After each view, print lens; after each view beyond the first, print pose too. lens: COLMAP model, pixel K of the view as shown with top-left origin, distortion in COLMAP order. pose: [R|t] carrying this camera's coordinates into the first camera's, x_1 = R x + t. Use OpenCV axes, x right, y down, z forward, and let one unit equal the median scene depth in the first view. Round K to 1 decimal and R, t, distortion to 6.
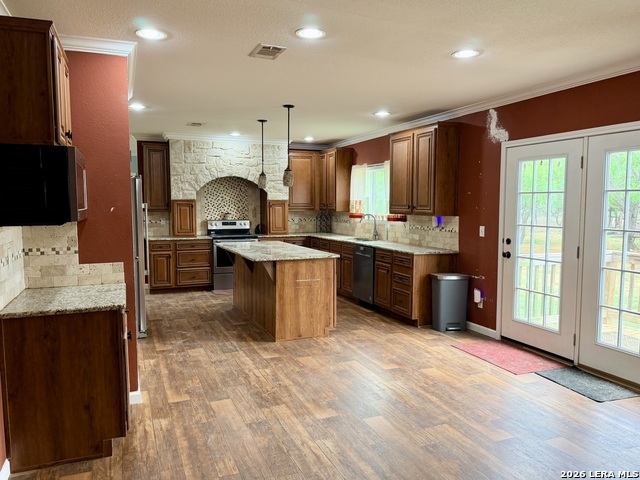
lens RADIAL K [[479.9, 0, 319.9], [0, 479.9, 243.9], [0, 0, 1]] dist [0.076180, -0.083093]
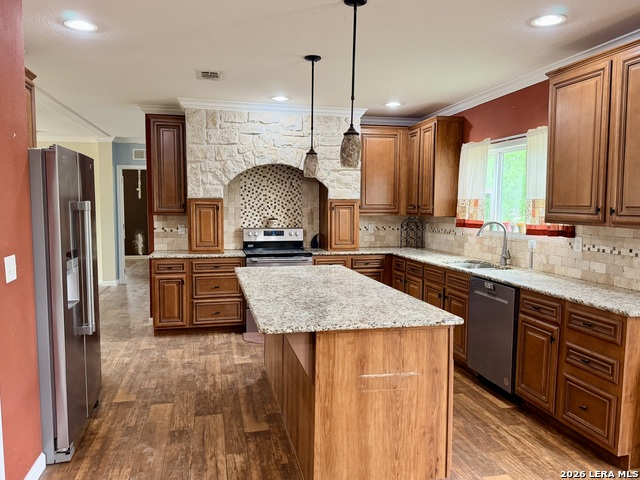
lens RADIAL K [[479.9, 0, 318.7], [0, 479.9, 246.5], [0, 0, 1]] dist [0.076180, -0.083093]
pose [[0.986112, 0.017849, -0.165123, -0.014435], [-0.017853, 0.999840, 0.001457, -0.035385], [0.165122, 0.001511, 0.986272, 0.460701]]
